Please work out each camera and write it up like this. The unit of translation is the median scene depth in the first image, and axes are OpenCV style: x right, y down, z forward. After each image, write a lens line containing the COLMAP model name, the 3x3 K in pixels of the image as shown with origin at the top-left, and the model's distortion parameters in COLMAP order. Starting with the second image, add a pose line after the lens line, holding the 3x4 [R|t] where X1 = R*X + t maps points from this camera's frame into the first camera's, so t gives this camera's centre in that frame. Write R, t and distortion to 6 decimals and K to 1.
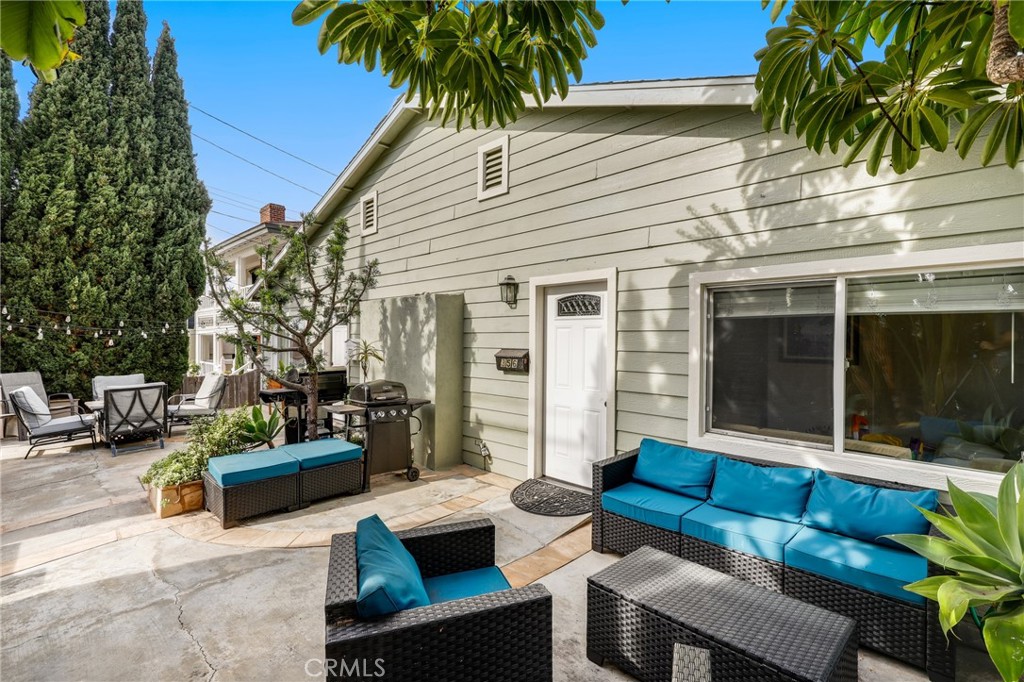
lens RADIAL K [[466.9, 0, 512.8], [0, 466.9, 342.6], [0, 0, 1]] dist [0.003467, -0.001997]
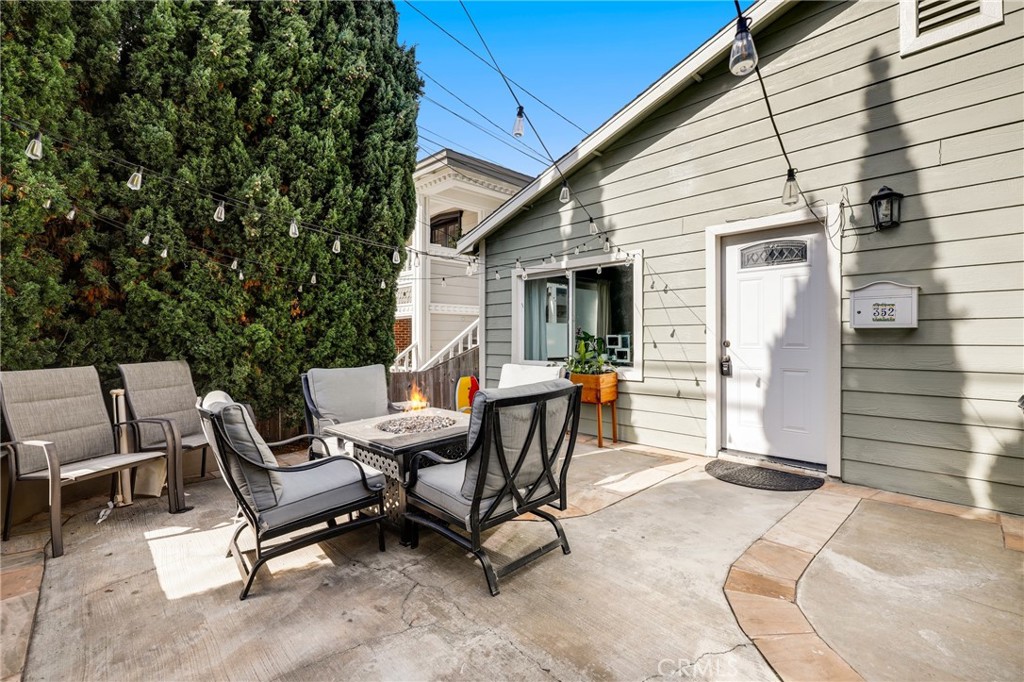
lens RADIAL K [[466.9, 0, 517.3], [0, 466.9, 336.1], [0, 0, 1]] dist [0.003467, -0.001997]
pose [[0.999059, -0.012806, -0.041427, -0.633461], [0.012129, 0.999789, -0.016562, 0.047527], [0.041630, 0.016044, 0.999004, 0.509091]]
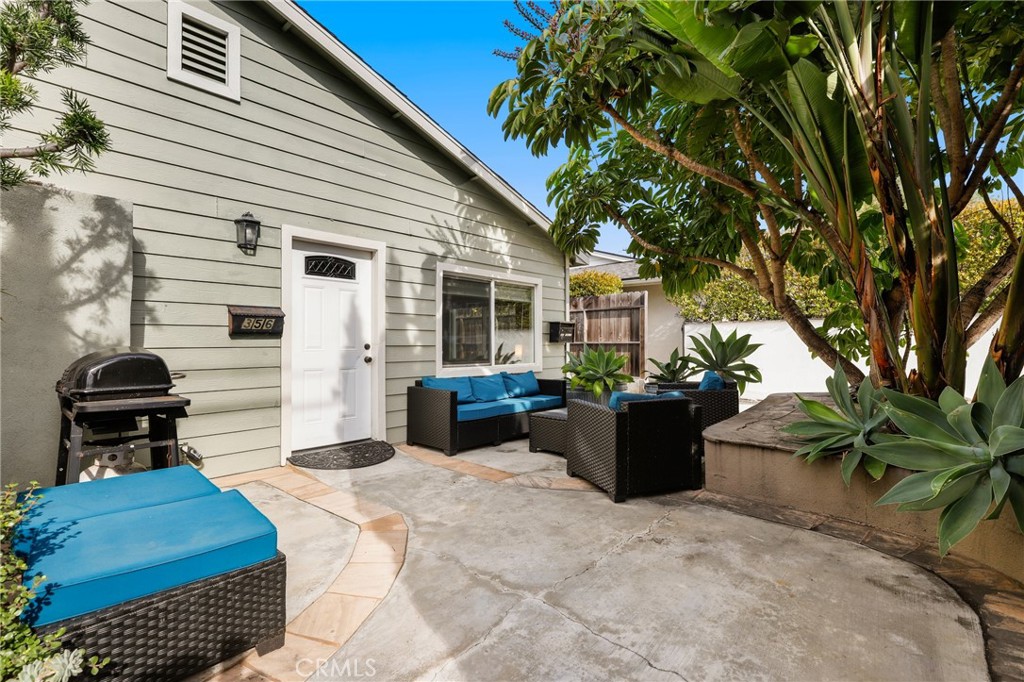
lens RADIAL K [[466.9, 0, 516.3], [0, 466.9, 342.9], [0, 0, 1]] dist [0.003467, -0.001997]
pose [[-0.040487, -0.004539, 0.999170, -0.912730], [0.010399, 0.999934, 0.004964, 0.086021], [-0.999126, 0.010591, -0.040437, 0.662238]]
